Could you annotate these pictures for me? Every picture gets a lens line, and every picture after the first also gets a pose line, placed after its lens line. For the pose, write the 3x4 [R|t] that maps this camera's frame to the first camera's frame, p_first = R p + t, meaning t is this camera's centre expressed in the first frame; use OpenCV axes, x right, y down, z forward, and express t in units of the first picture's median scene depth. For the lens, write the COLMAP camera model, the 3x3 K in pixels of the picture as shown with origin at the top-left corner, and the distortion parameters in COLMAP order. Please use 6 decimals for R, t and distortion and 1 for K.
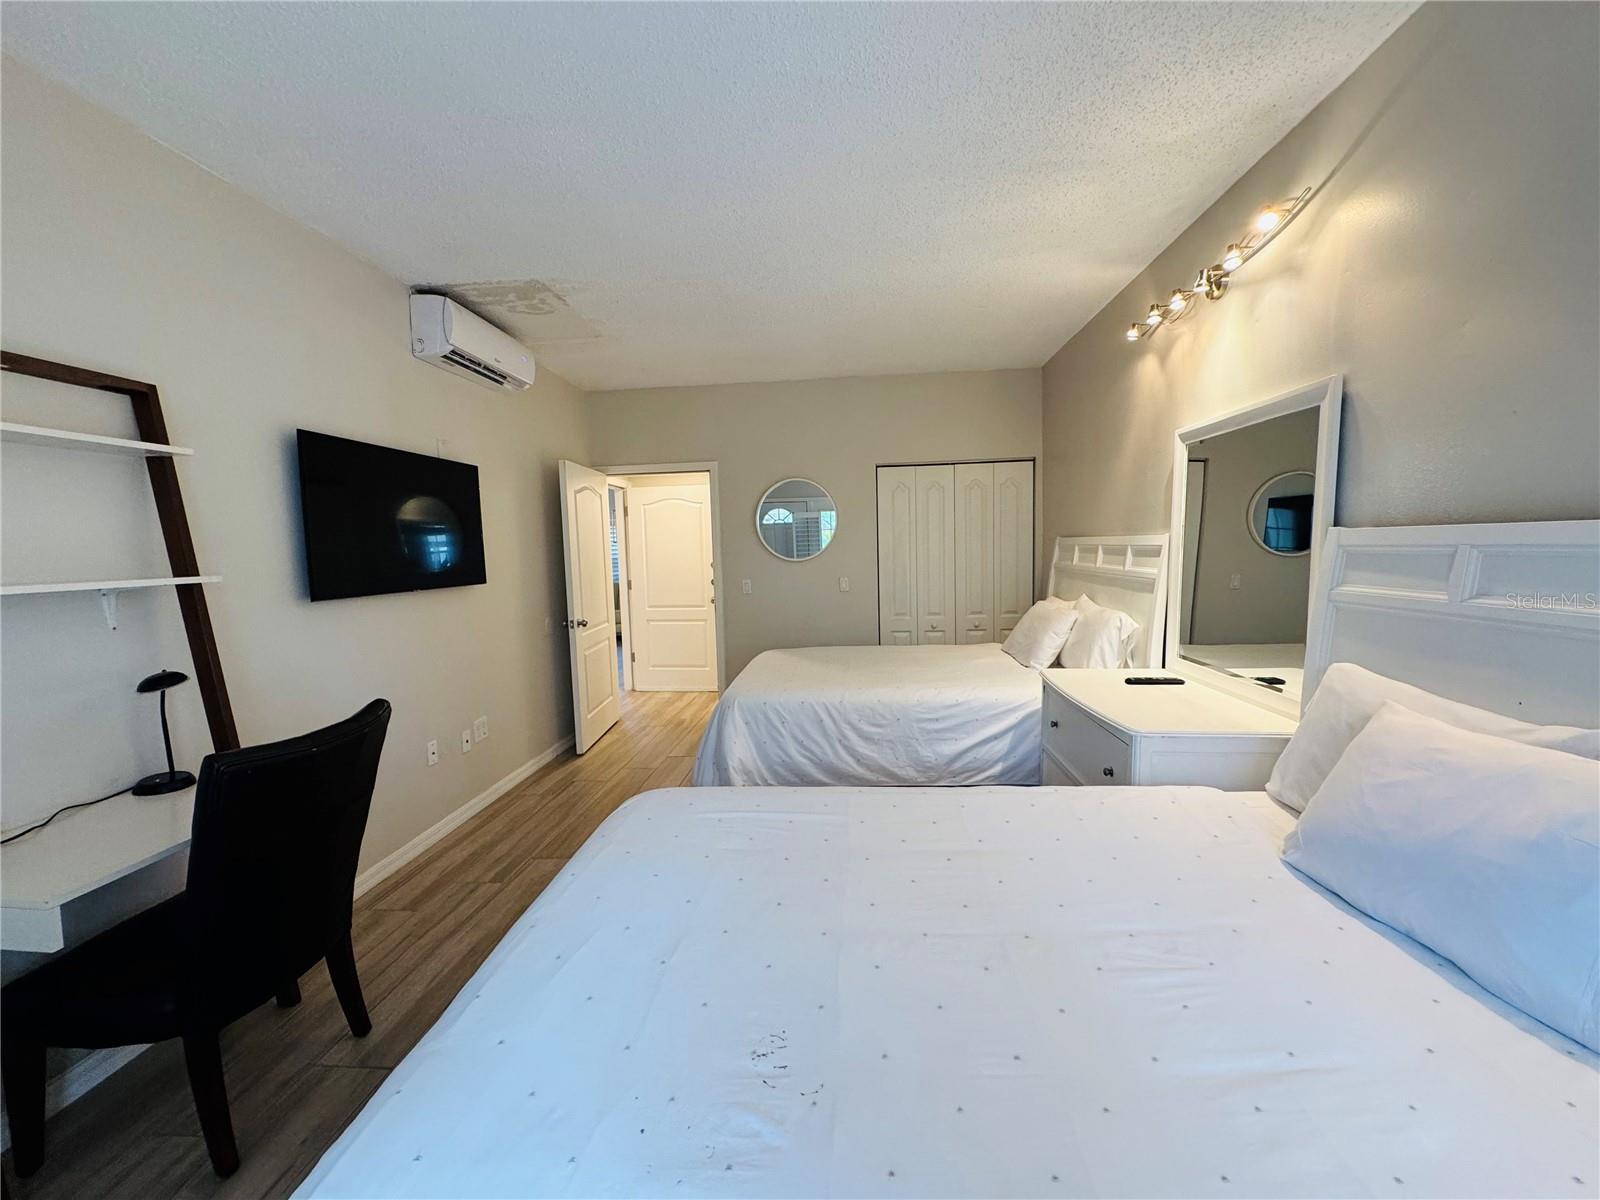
lens RADIAL K [[636.0, 0, 800.7], [0, 636.0, 602.3], [0, 0, 1]] dist [-0.004520, 0.001108]
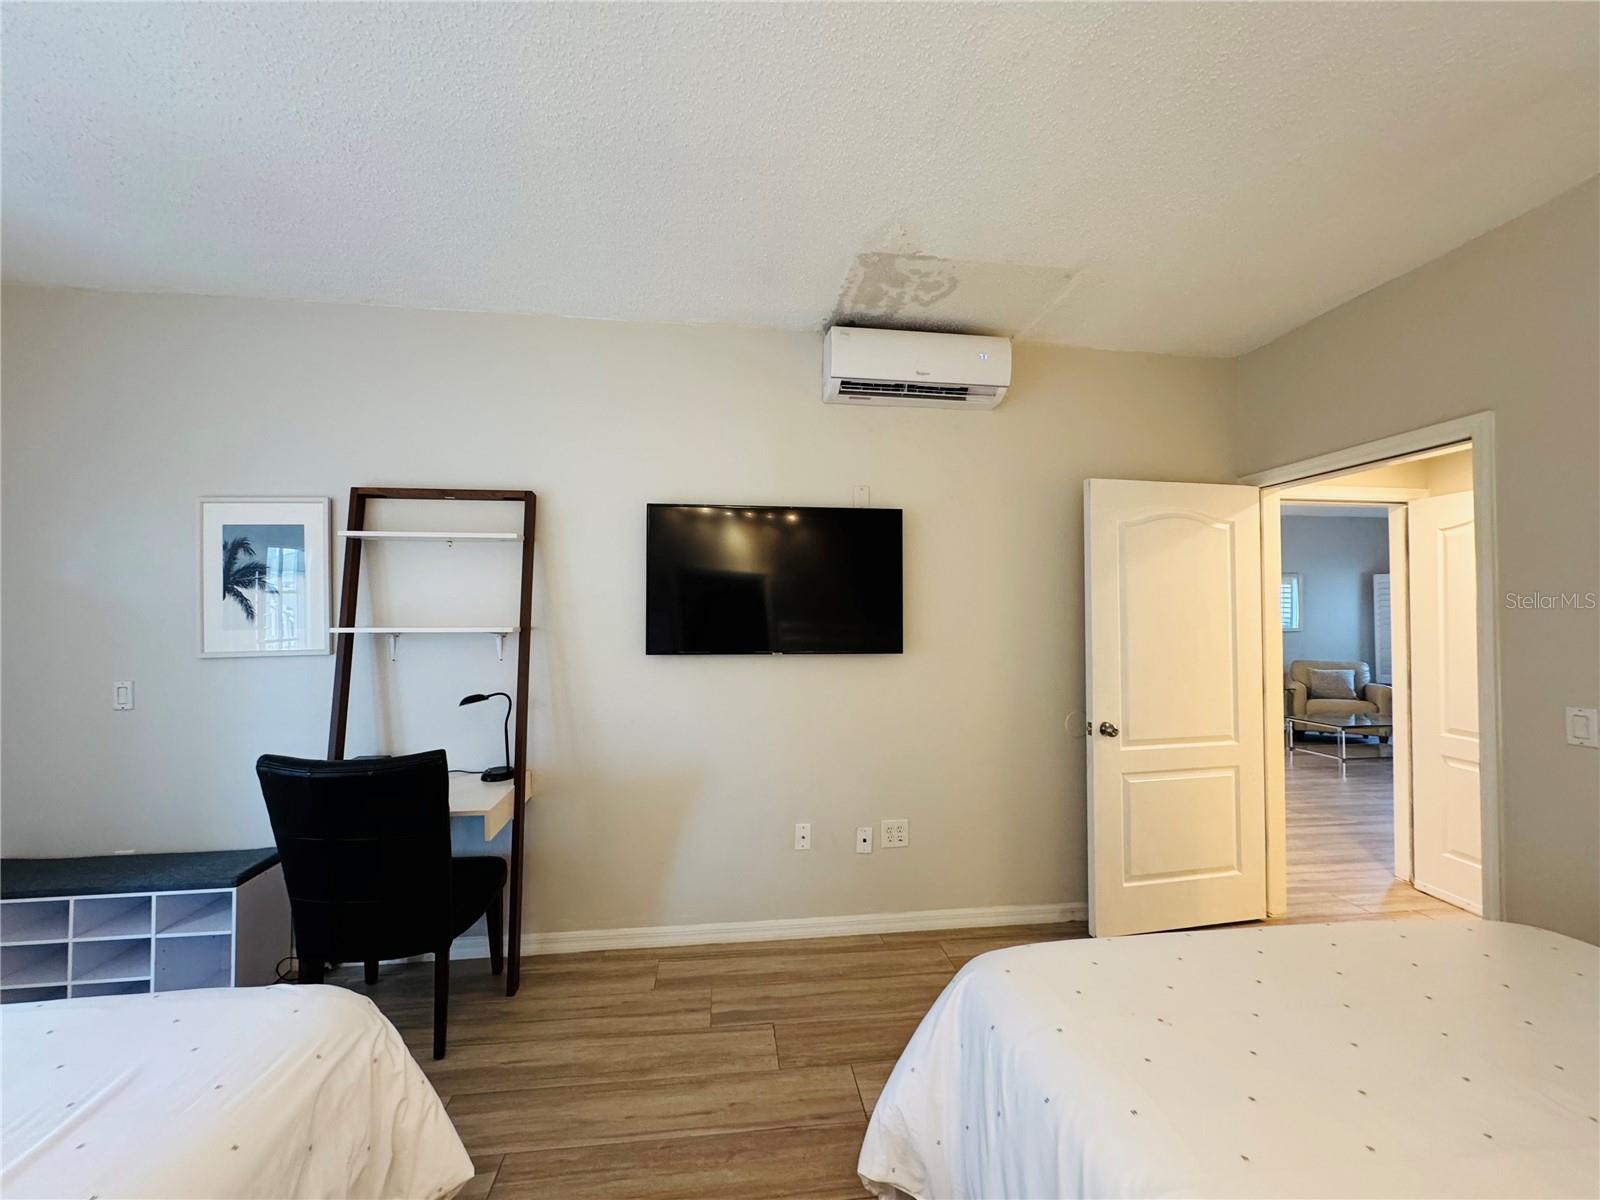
lens RADIAL K [[636.0, 0, 807.6], [0, 636.0, 601.8], [0, 0, 1]] dist [-0.004520, 0.001108]
pose [[0.207185, 0.010758, -0.978243, 0.302878], [-0.093993, 0.995533, -0.008959, -0.087225], [0.973776, 0.093804, 0.207271, 0.815242]]
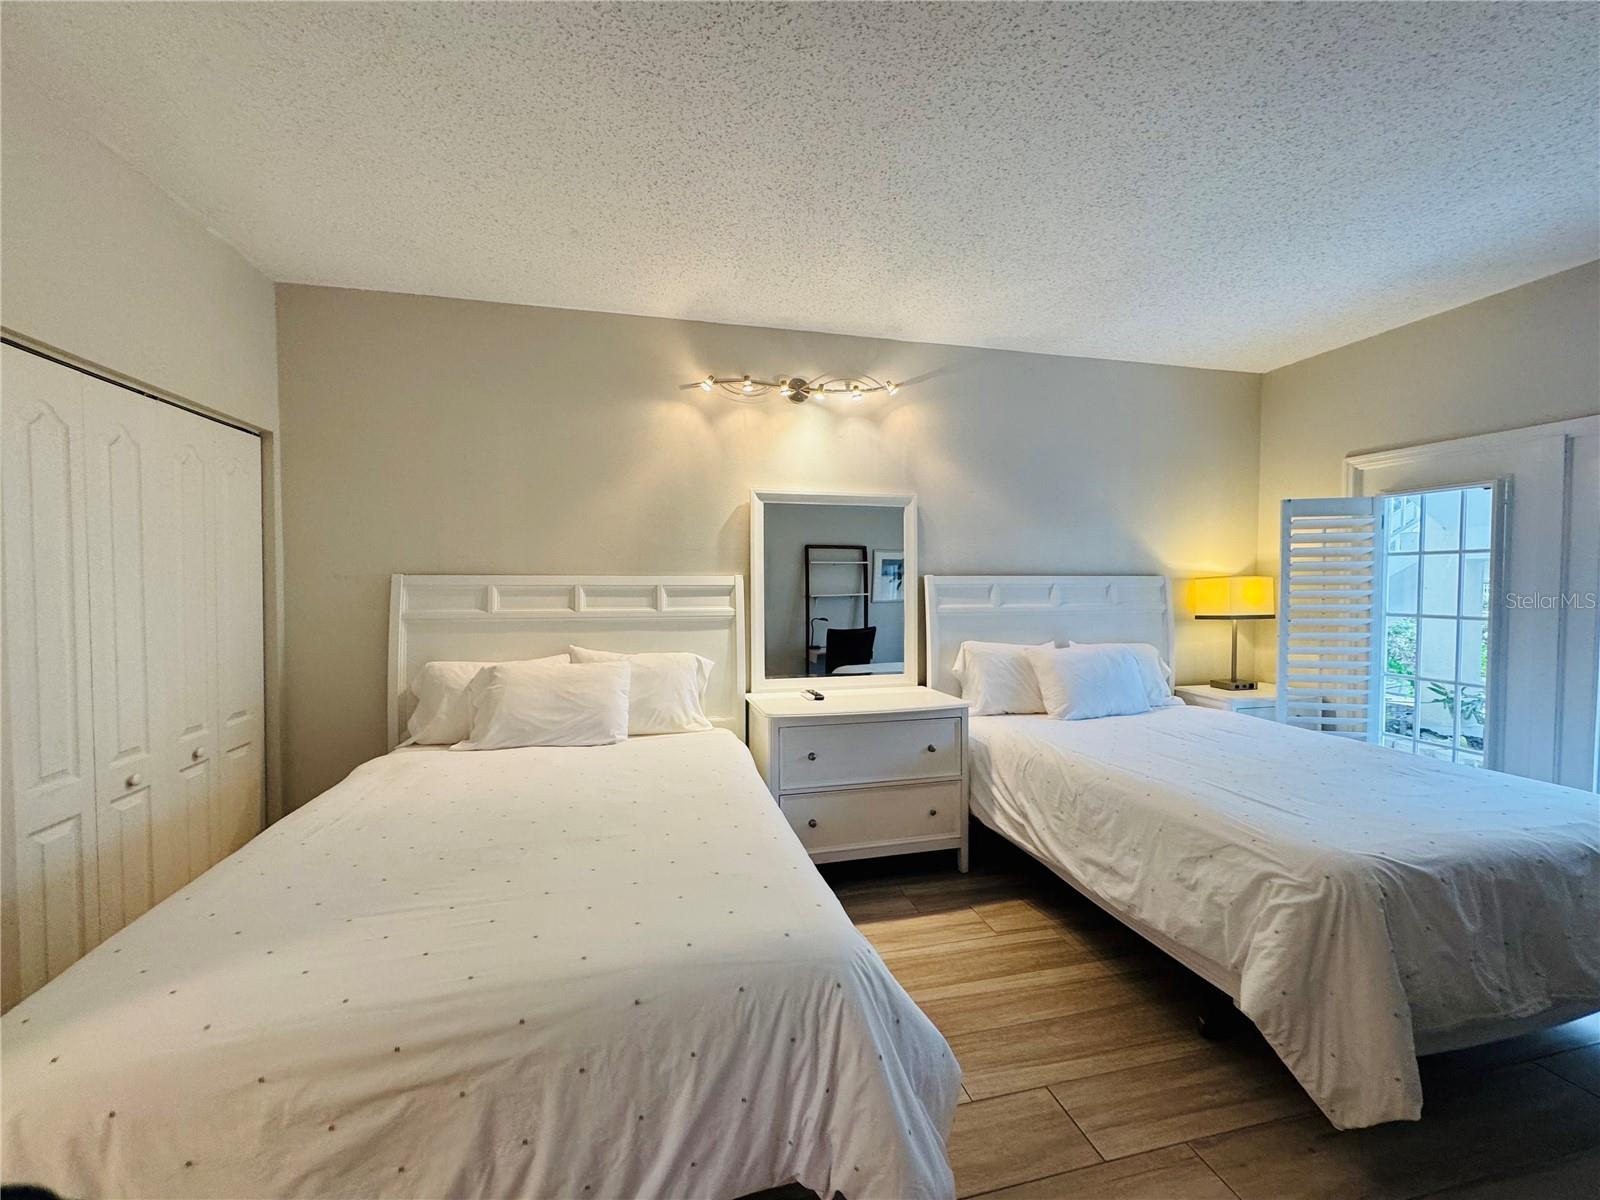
lens RADIAL K [[636.0, 0, 798.5], [0, 636.0, 602.2], [0, 0, 1]] dist [-0.004520, 0.001108]
pose [[-0.315361, -0.001989, 0.948970, -0.509408], [0.093949, 0.995020, 0.033306, -0.083344], [-0.944310, 0.099658, -0.313604, 1.191995]]
